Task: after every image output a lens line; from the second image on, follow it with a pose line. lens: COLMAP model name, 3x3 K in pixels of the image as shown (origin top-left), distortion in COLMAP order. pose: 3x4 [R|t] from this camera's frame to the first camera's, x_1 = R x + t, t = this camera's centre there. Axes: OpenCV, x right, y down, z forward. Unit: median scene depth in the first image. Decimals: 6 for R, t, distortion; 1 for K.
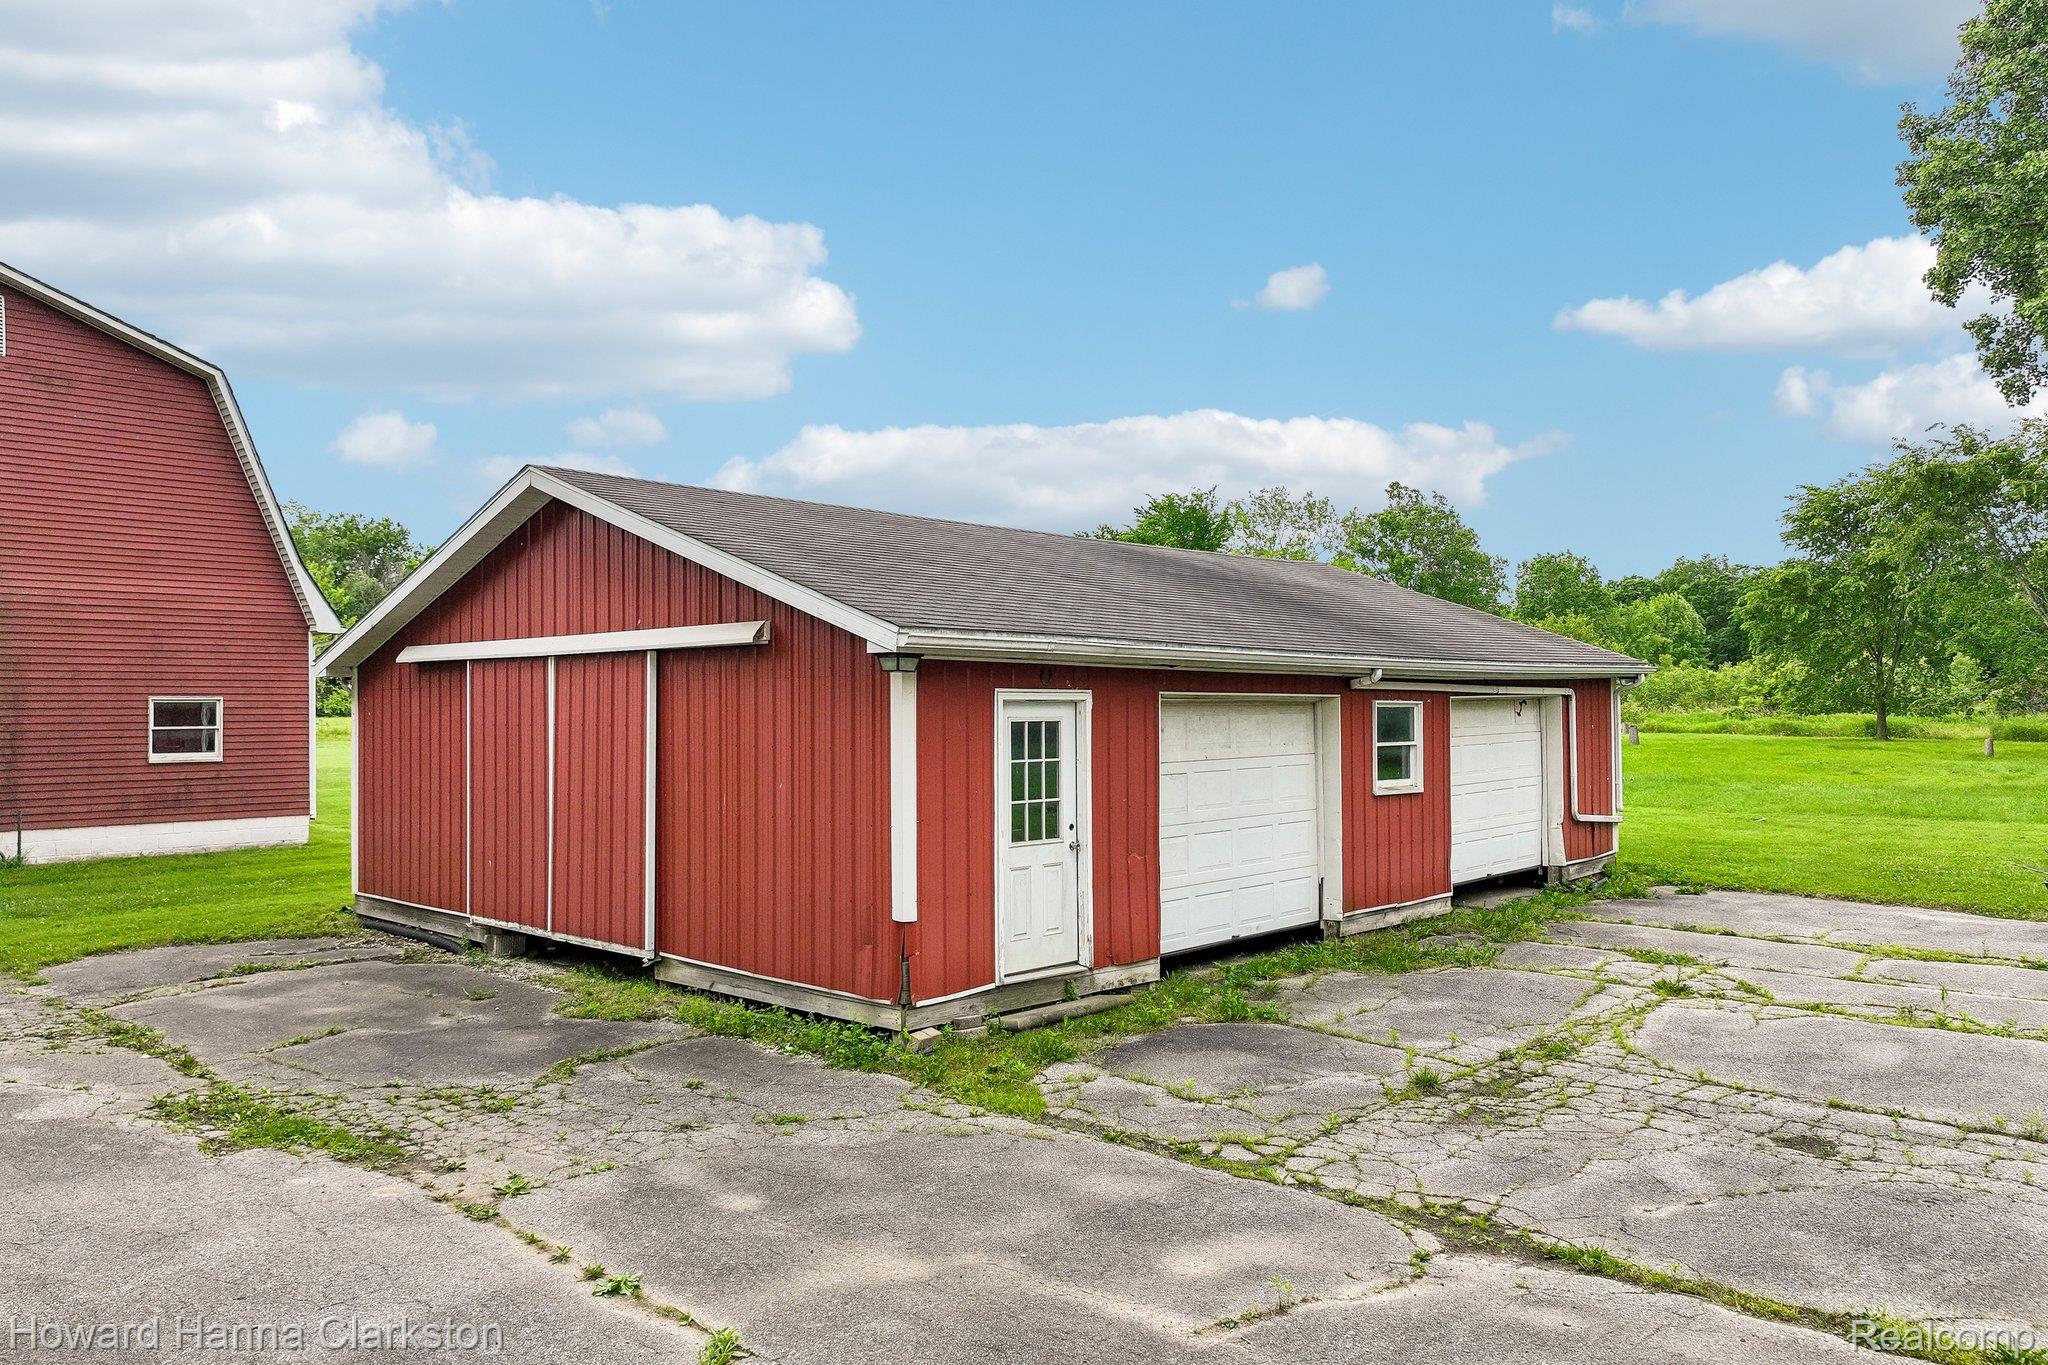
lens RADIAL K [[1438.4, 0, 1023.7], [0, 1438.4, 685.3], [0, 0, 1]] dist [0.009262, 0.001032]
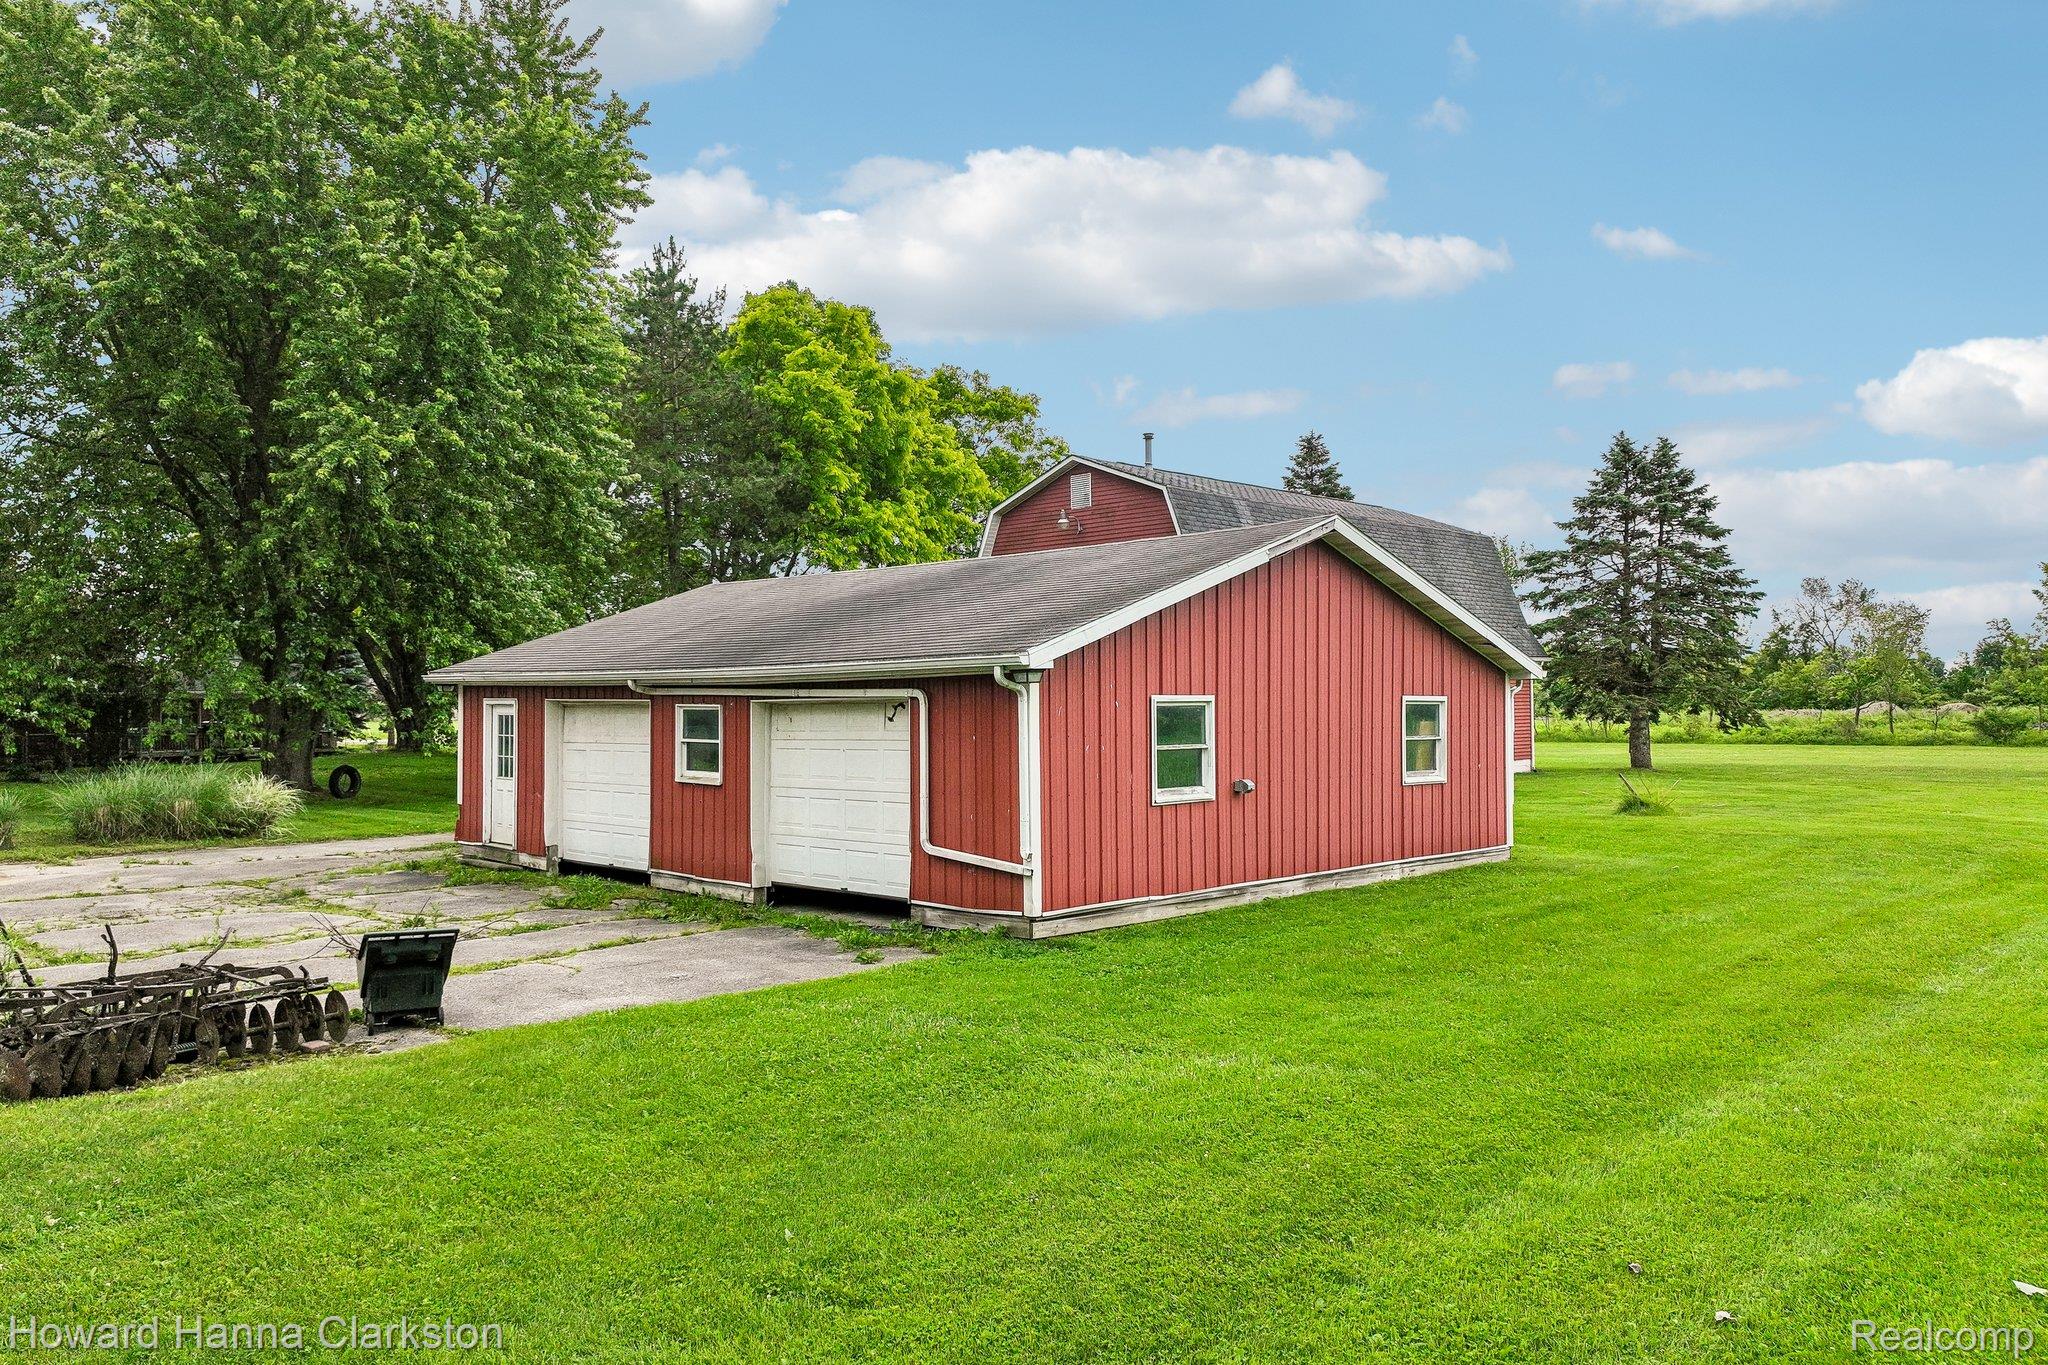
lens RADIAL K [[1438.4, 0, 1023.6], [0, 1438.4, 687.0], [0, 0, 1]] dist [0.009262, 0.001032]
pose [[-0.017892, -0.006125, -0.999821, 1.446641], [0.015903, 0.999853, -0.006410, 0.008481], [0.999713, -0.016015, -0.017792, 1.302054]]
